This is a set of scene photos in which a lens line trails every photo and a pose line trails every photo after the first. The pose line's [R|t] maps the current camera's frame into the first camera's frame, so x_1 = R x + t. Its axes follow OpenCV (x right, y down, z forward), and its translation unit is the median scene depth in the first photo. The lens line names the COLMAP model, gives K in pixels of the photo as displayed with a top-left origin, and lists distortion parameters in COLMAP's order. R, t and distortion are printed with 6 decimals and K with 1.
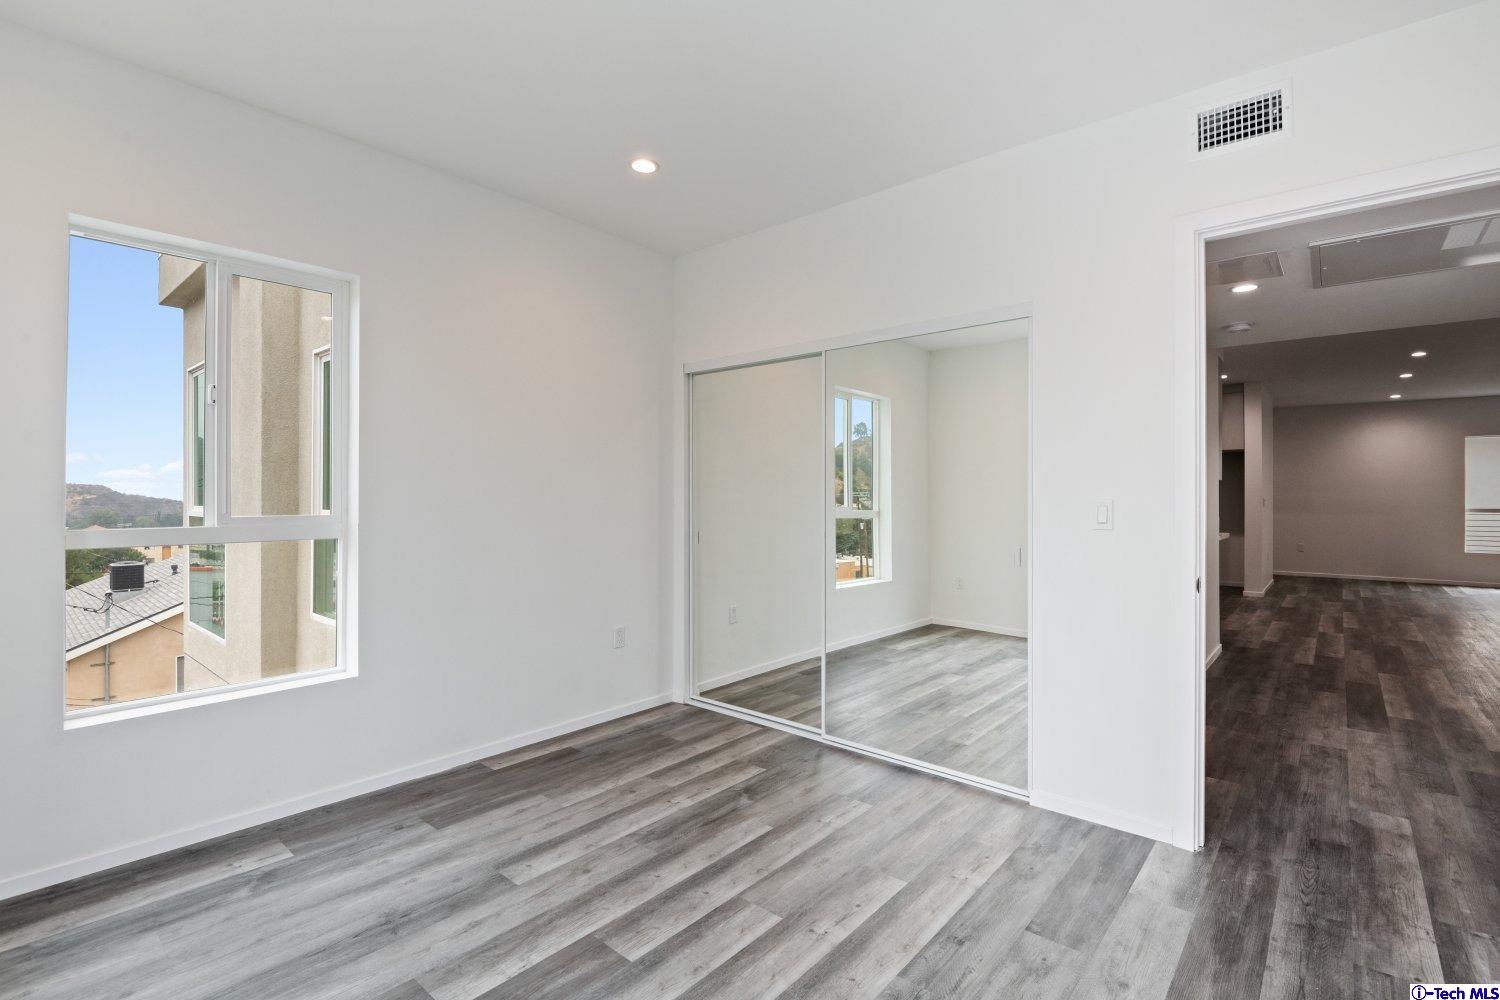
lens RADIAL K [[687.8, 0, 747.9], [0, 687.8, 498.4], [0, 0, 1]] dist [0.011921, -0.015330]
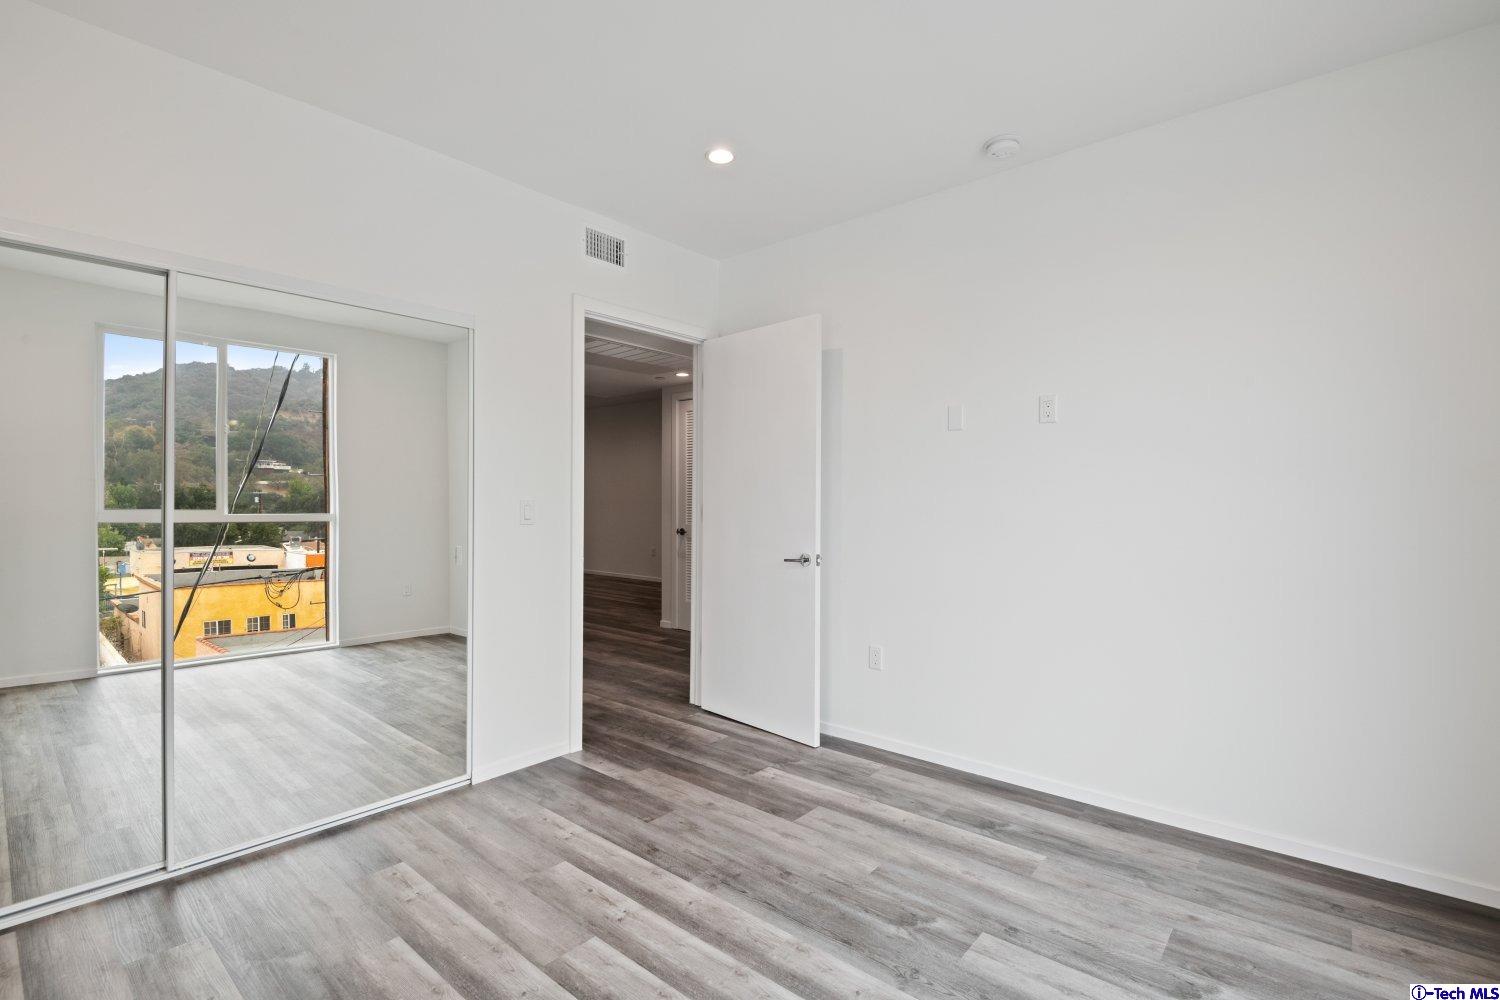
lens RADIAL K [[687.8, 0, 747.9], [0, 687.8, 498.4], [0, 0, 1]] dist [0.011921, -0.015330]
pose [[0.008571, -0.001662, 0.999962, -0.833097], [0.002519, 0.999995, 0.001640, -0.002266], [-0.999960, 0.002505, 0.008575, 0.712909]]
